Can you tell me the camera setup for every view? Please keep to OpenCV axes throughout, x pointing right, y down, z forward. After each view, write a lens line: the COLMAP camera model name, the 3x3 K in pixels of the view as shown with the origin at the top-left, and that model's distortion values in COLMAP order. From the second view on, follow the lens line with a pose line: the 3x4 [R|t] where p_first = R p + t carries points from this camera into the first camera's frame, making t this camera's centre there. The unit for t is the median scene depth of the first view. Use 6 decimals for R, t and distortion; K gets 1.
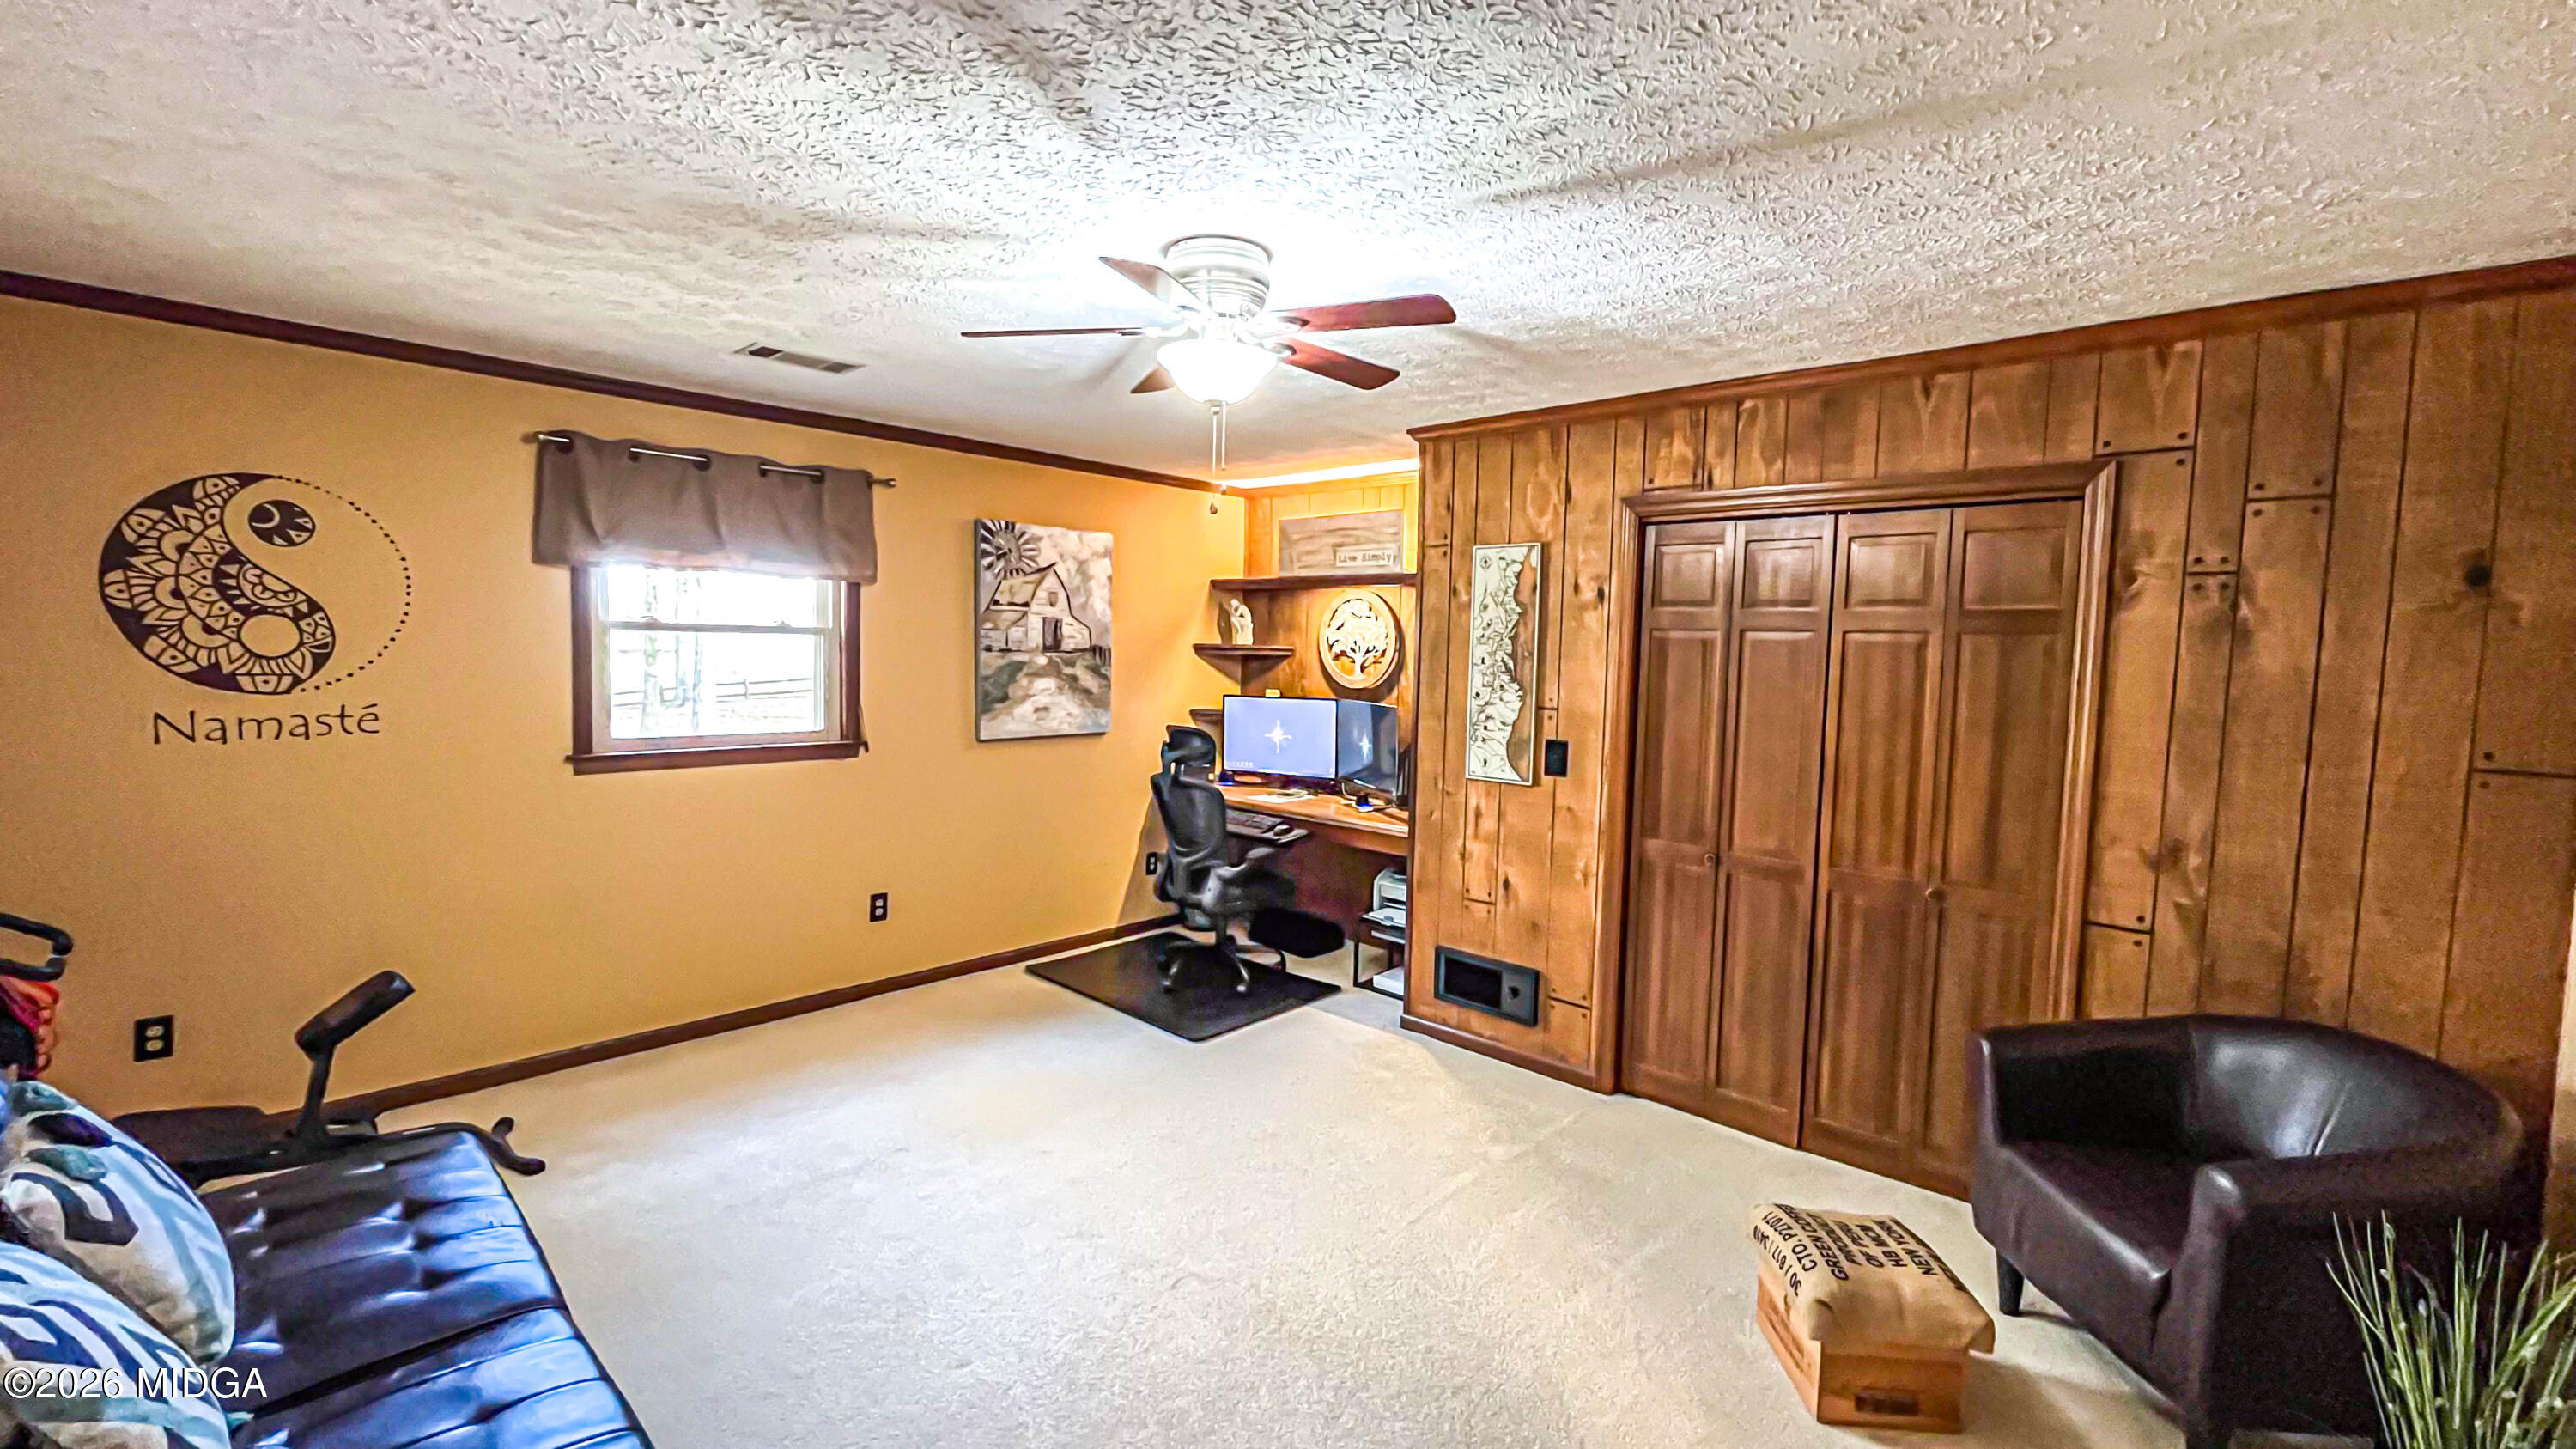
lens RADIAL K [[1052.0, 0, 1287.8], [0, 1052.0, 722.7], [0, 0, 1]] dist [0.000486, -0.000424]
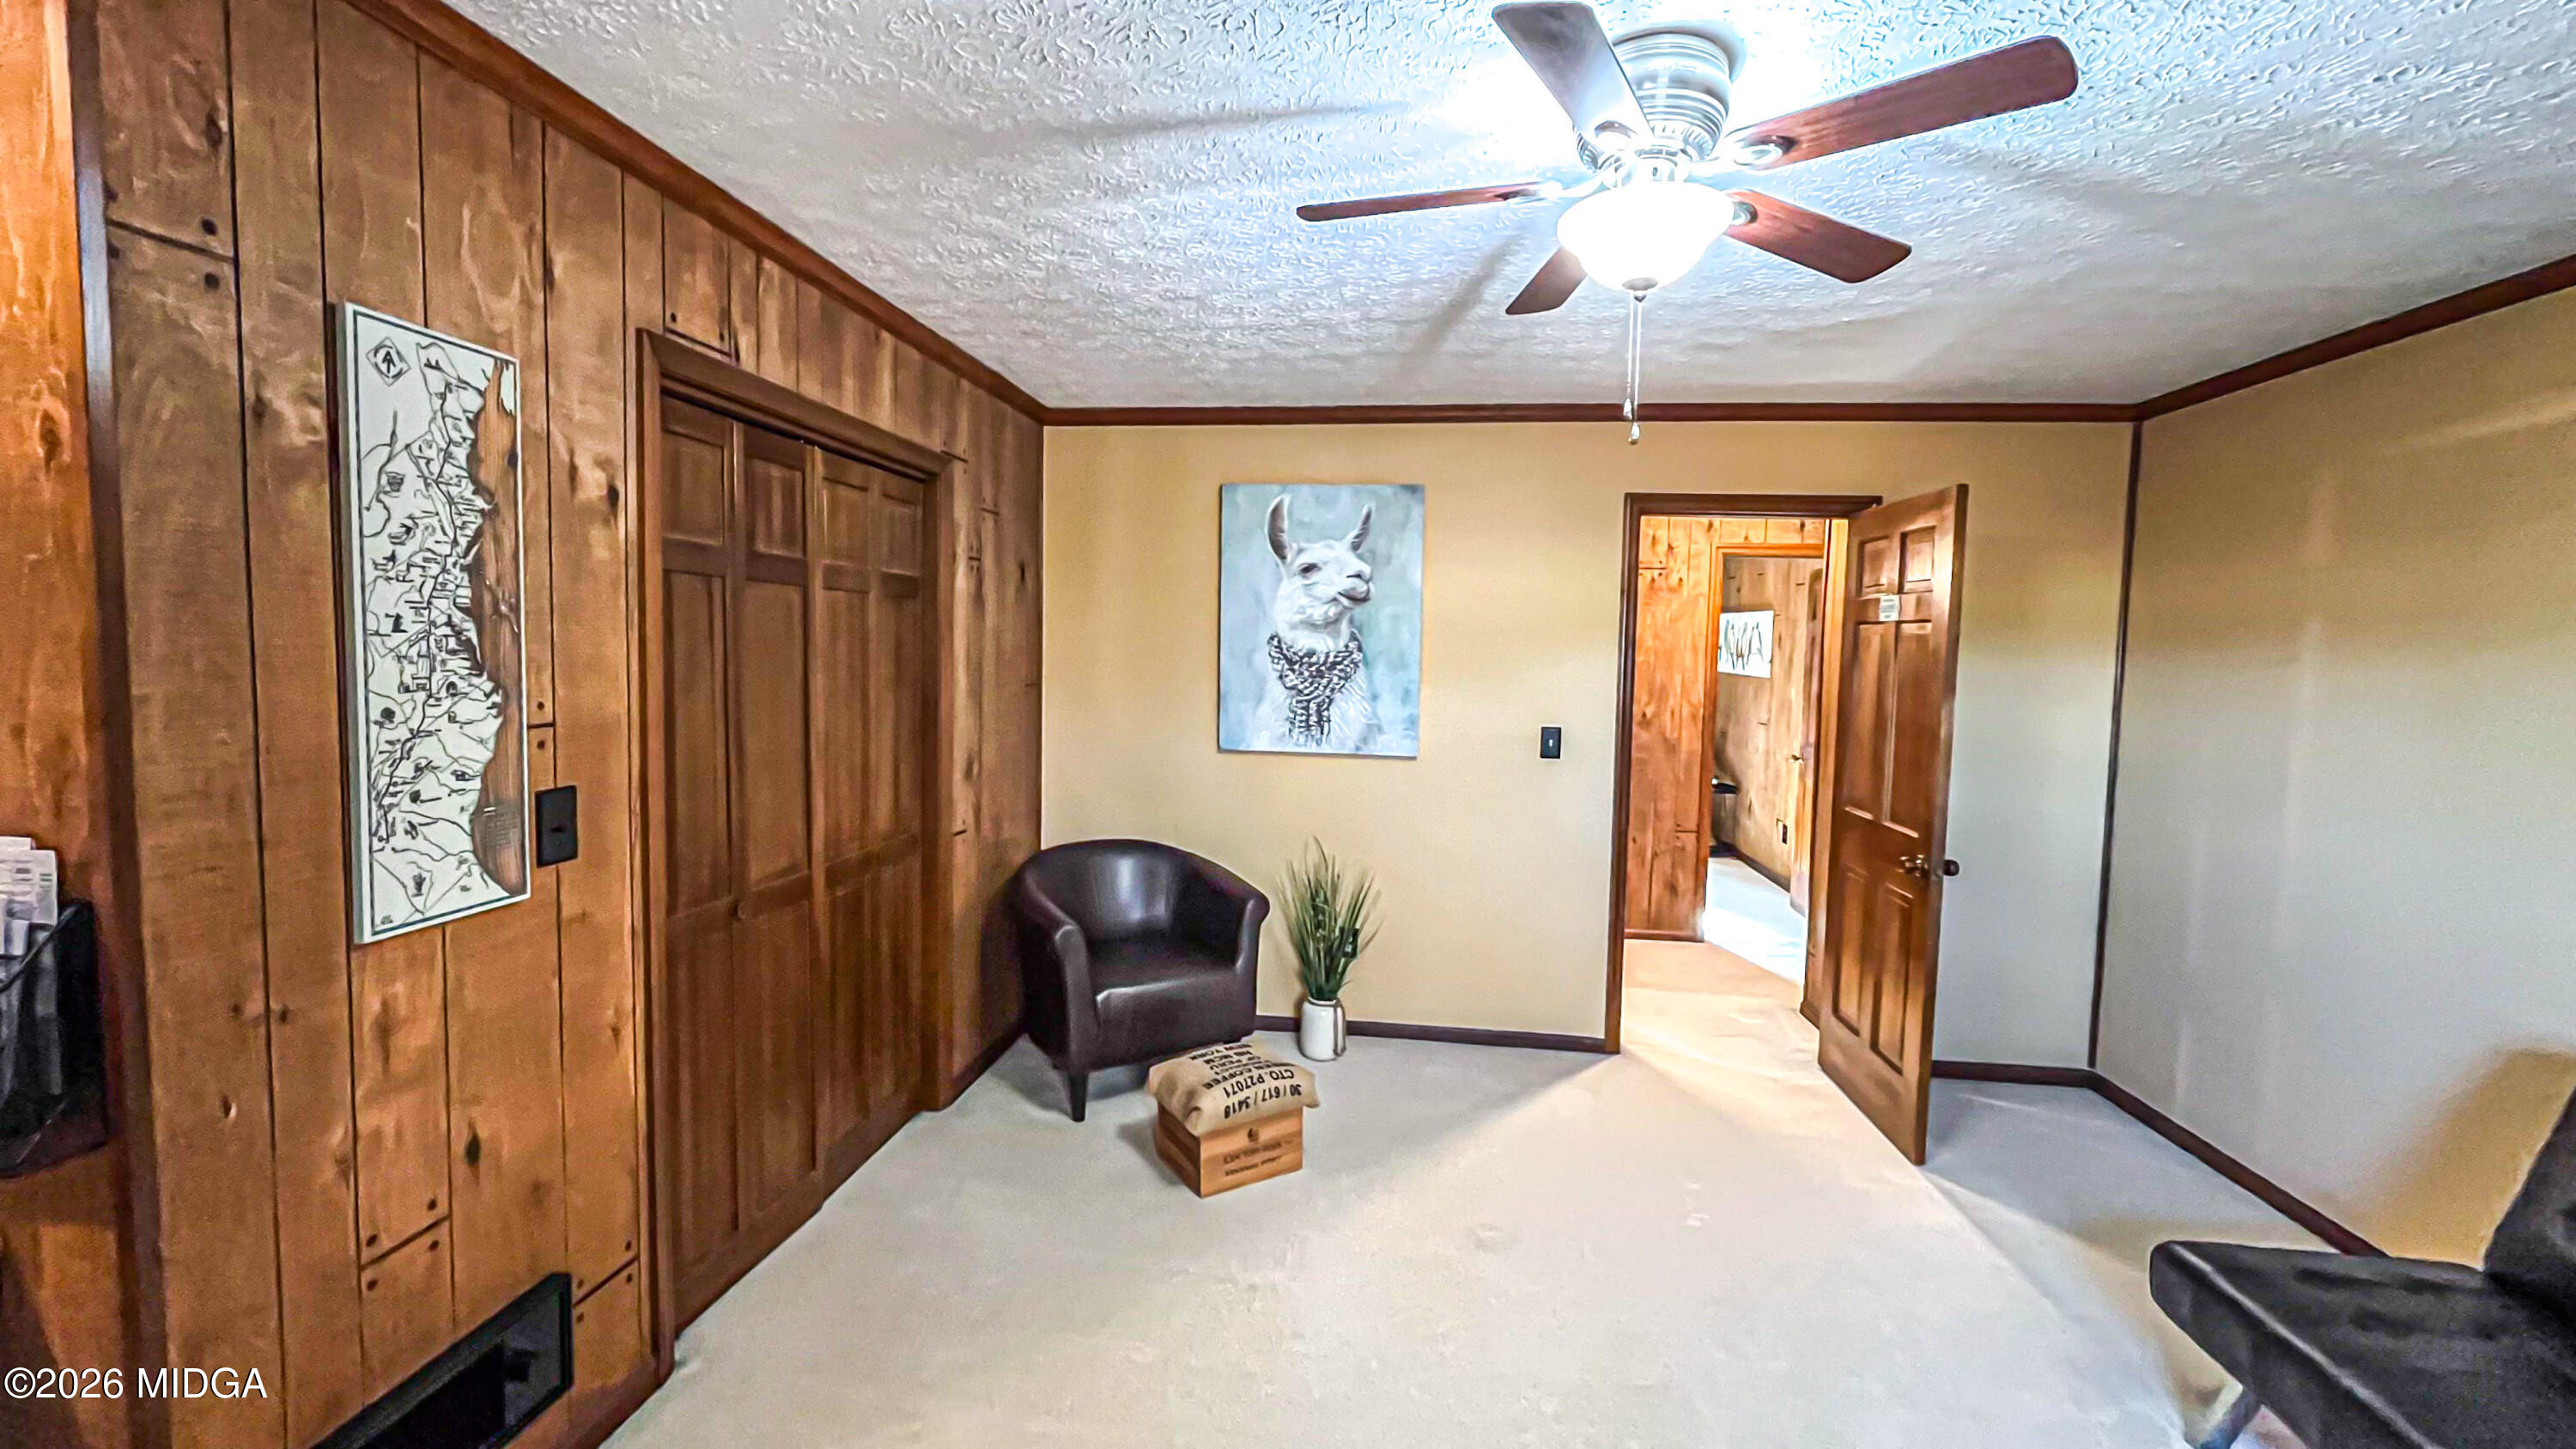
lens RADIAL K [[1052.0, 0, 1285.2], [0, 1052.0, 718.7], [0, 0, 1]] dist [0.000486, -0.000424]
pose [[-0.586315, -0.089594, 0.805114, -0.318748], [0.024312, 0.991471, 0.128037, -0.067391], [-0.809718, 0.094644, -0.579136, 0.988469]]
